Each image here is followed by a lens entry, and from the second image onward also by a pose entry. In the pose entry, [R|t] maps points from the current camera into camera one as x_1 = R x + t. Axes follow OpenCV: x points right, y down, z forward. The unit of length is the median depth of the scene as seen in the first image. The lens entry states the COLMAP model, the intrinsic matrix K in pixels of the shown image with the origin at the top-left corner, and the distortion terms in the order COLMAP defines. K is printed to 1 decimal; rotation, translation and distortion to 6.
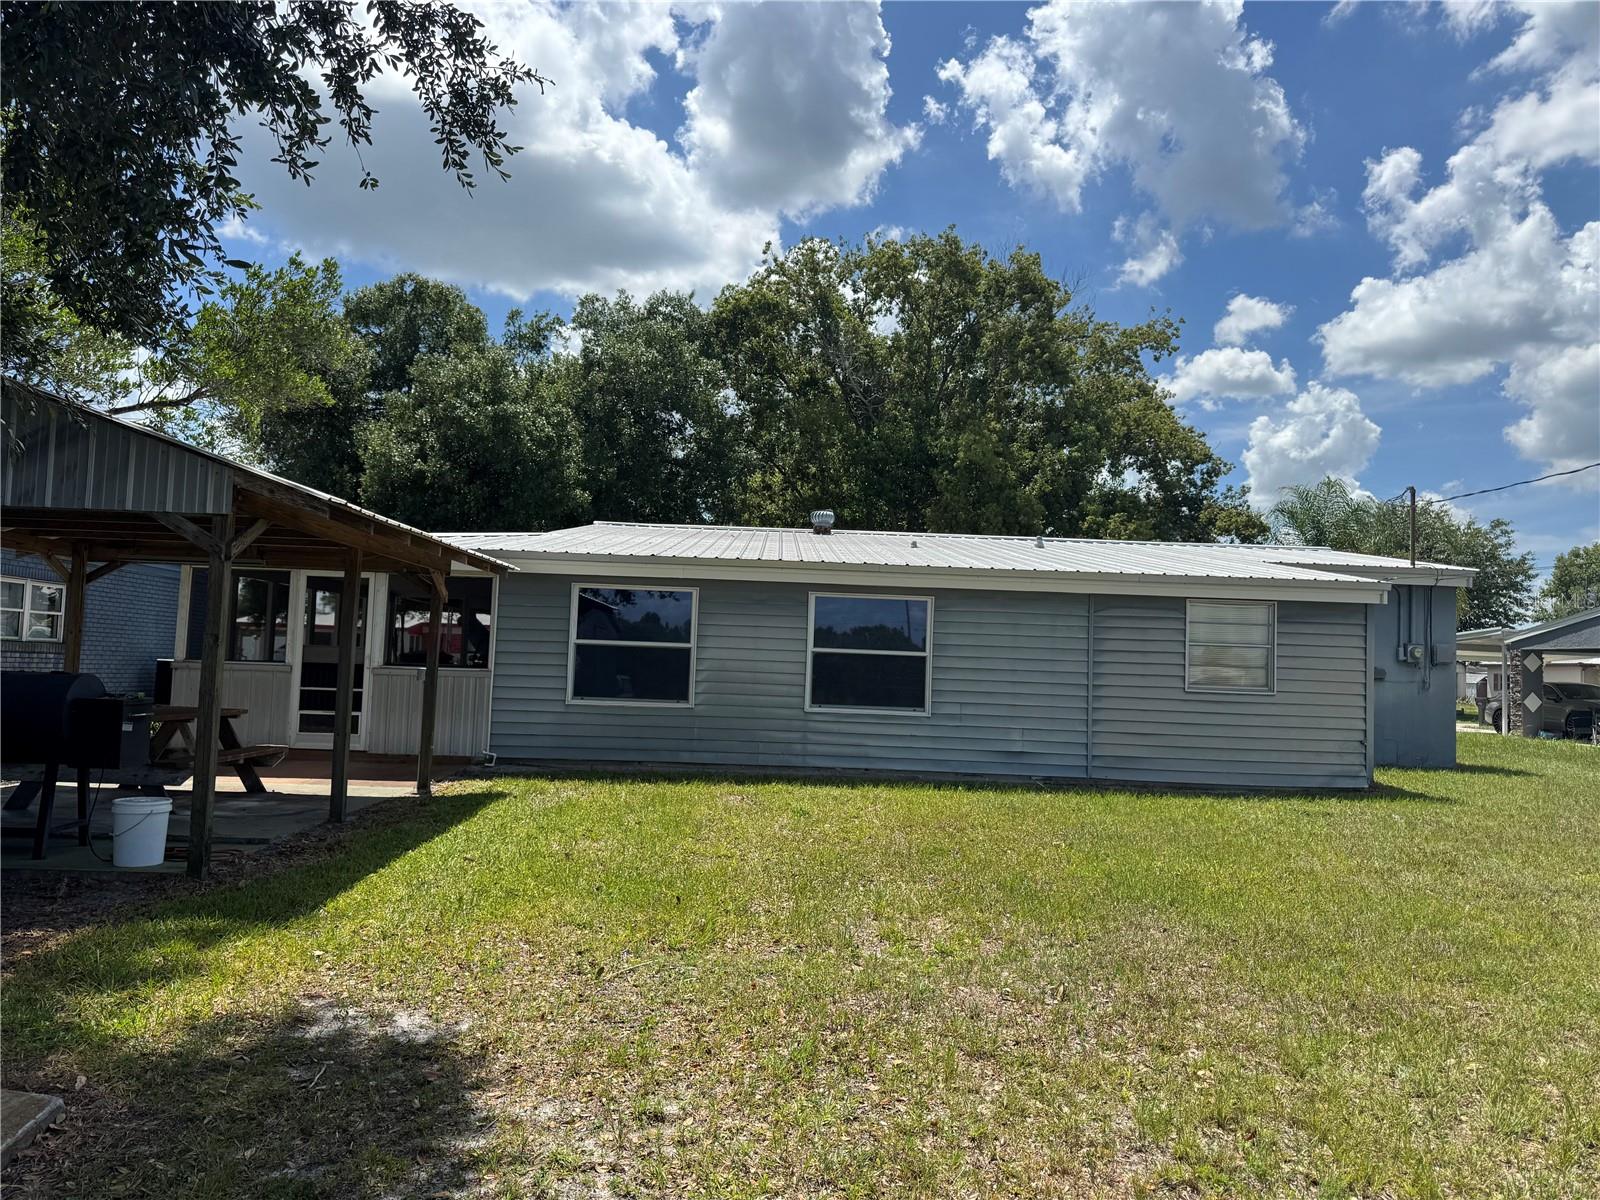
lens RADIAL K [[1113.0, 0, 798.0], [0, 1113.0, 604.3], [0, 0, 1]] dist [-0.003125, -0.002999]
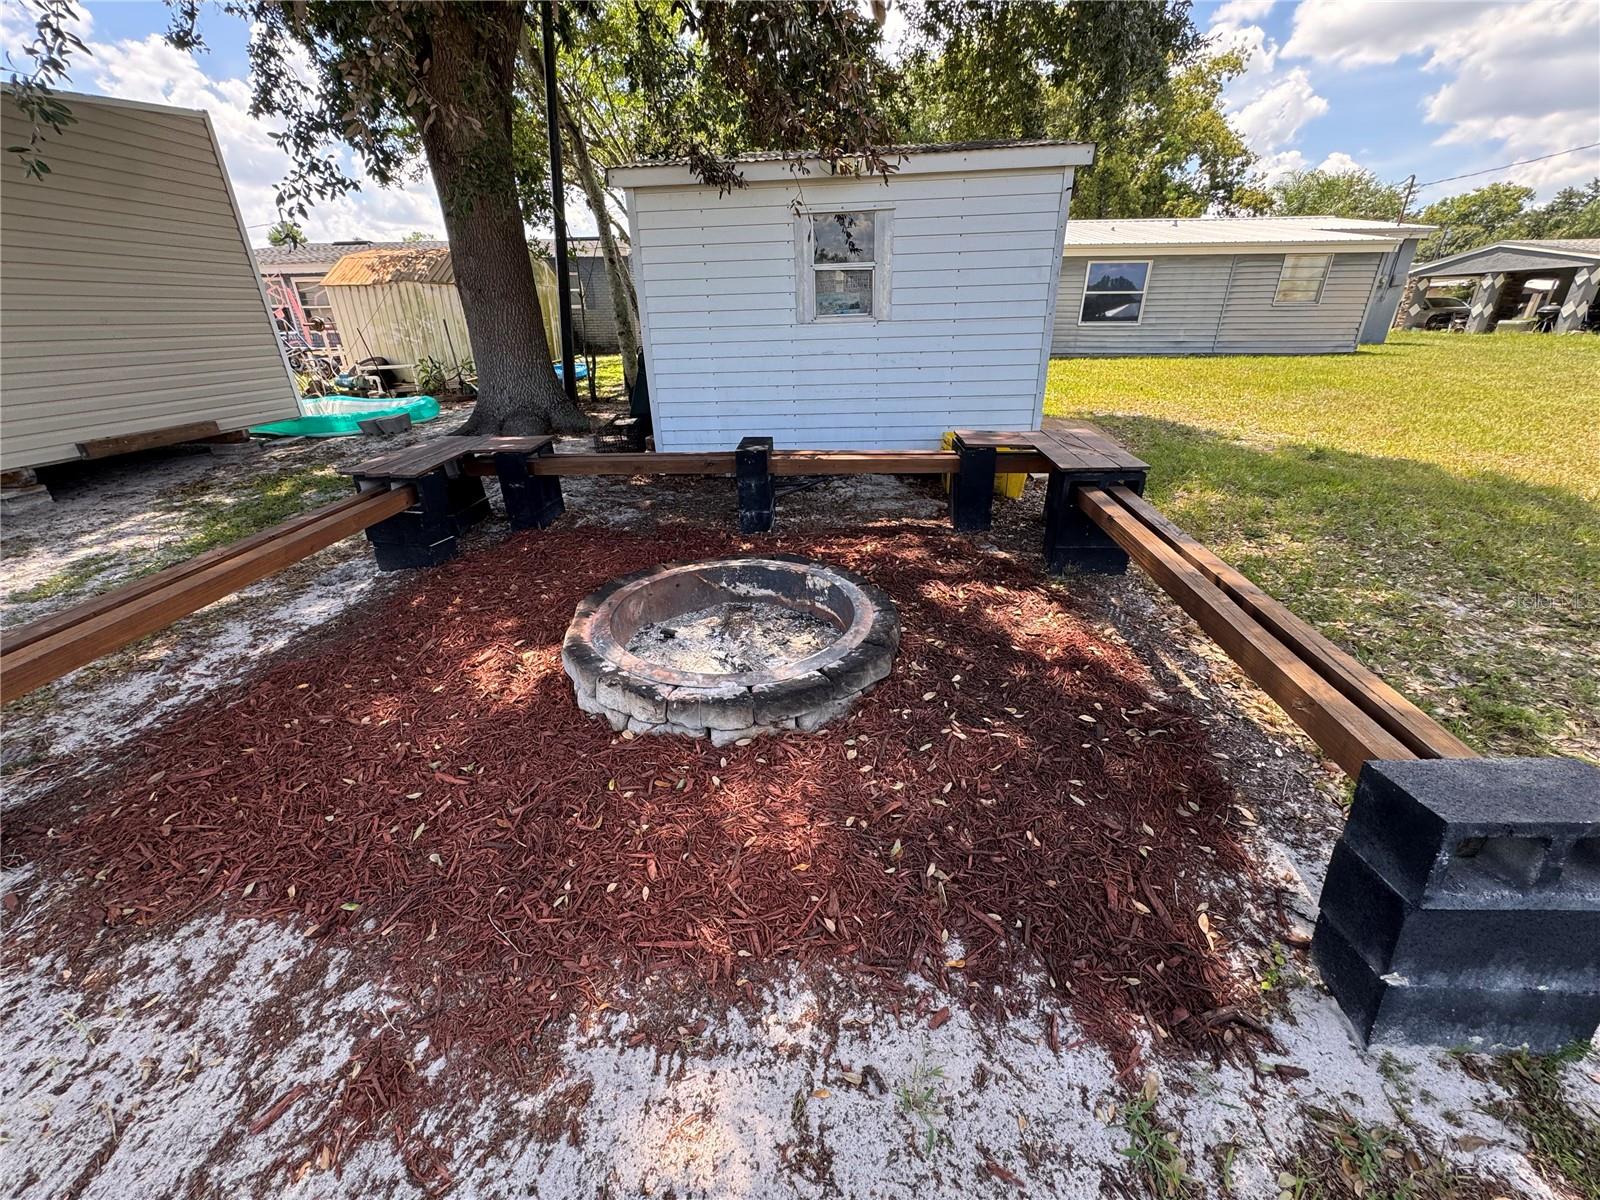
lens RADIAL K [[641.6, 0, 812.9], [0, 641.6, 596.1], [0, 0, 1]] dist [-0.003777, -0.000108]
pose [[0.995244, -0.007329, -0.097140, -0.181156], [0.050224, 0.893027, 0.447191, -0.006110], [0.083471, -0.449943, 0.889148, -0.167522]]
